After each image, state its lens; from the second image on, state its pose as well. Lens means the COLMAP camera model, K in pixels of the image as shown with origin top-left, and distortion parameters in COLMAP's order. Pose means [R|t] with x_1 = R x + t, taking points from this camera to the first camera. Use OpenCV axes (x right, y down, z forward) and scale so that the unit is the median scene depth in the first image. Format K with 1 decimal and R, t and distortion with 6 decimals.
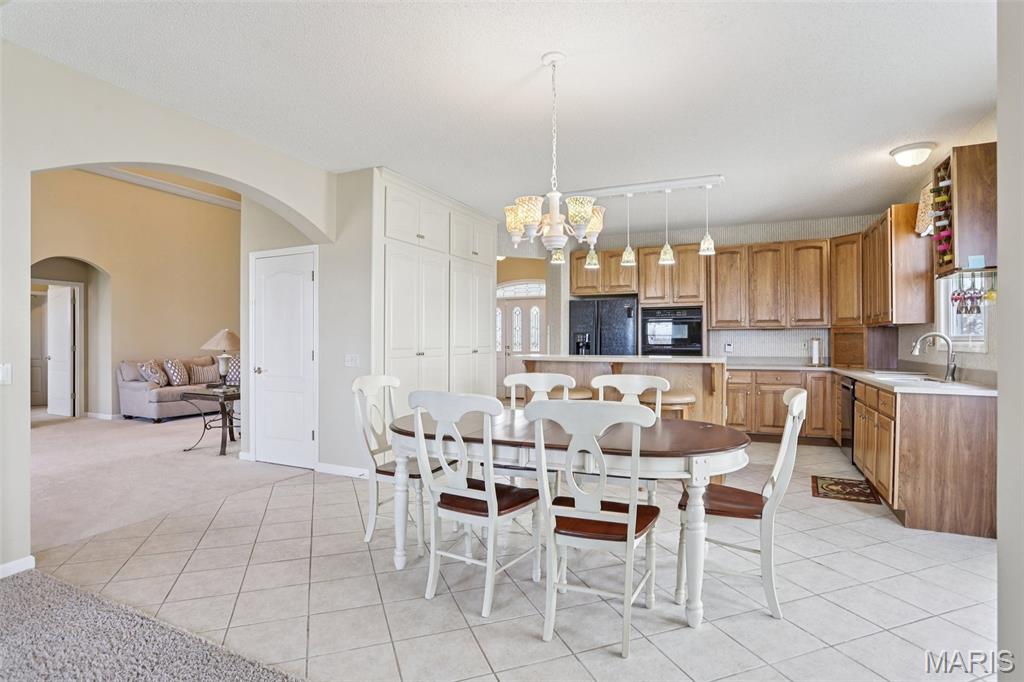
lens RADIAL K [[526.7, 0, 504.8], [0, 526.7, 338.2], [0, 0, 1]] dist [-0.064714, 0.031127]
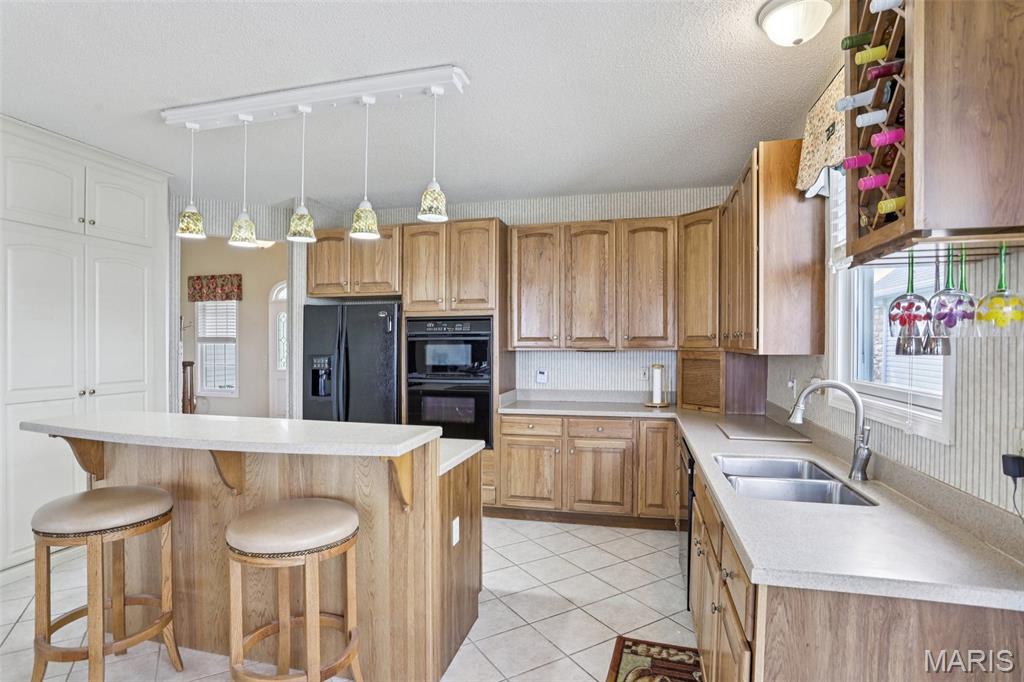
lens RADIAL K [[526.7, 0, 504.8], [0, 526.7, 338.2], [0, 0, 1]] dist [-0.064714, 0.031127]
pose [[0.983465, 0.003125, 0.181072, 0.285415], [-0.002769, 0.999994, -0.002222, -0.032947], [-0.181078, 0.001683, 0.983467, 0.369441]]
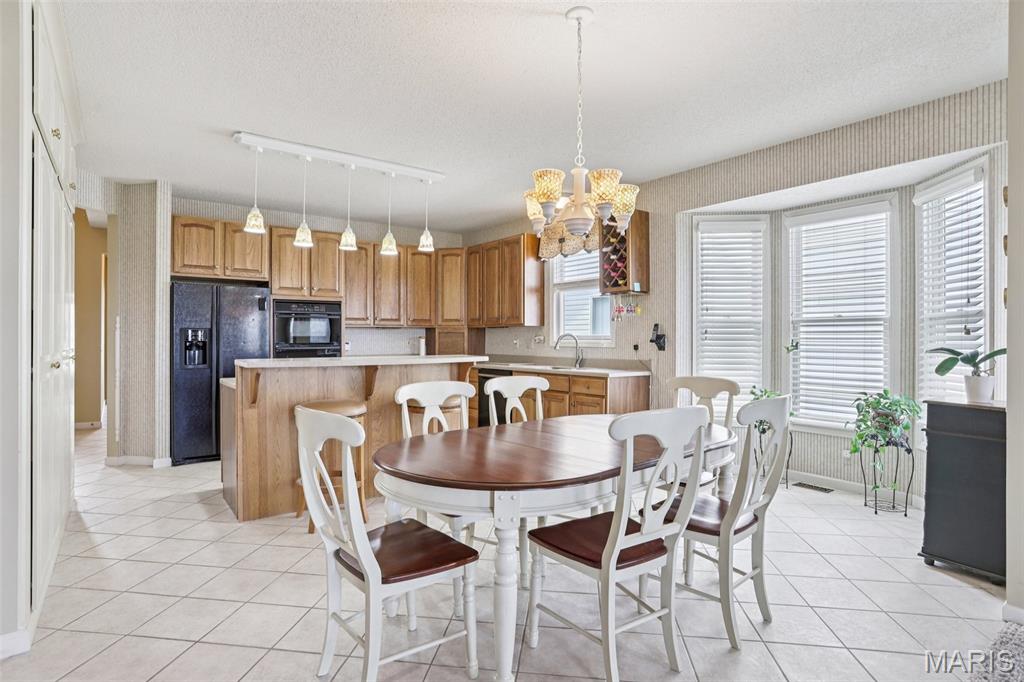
lens RADIAL K [[526.7, 0, 504.8], [0, 526.7, 338.2], [0, 0, 1]] dist [-0.064714, 0.031127]
pose [[0.469276, 0.001311, 0.883050, -0.320079], [-0.005839, 0.999982, 0.001618, 0.000983], [-0.883032, -0.005916, 0.469275, 0.316456]]
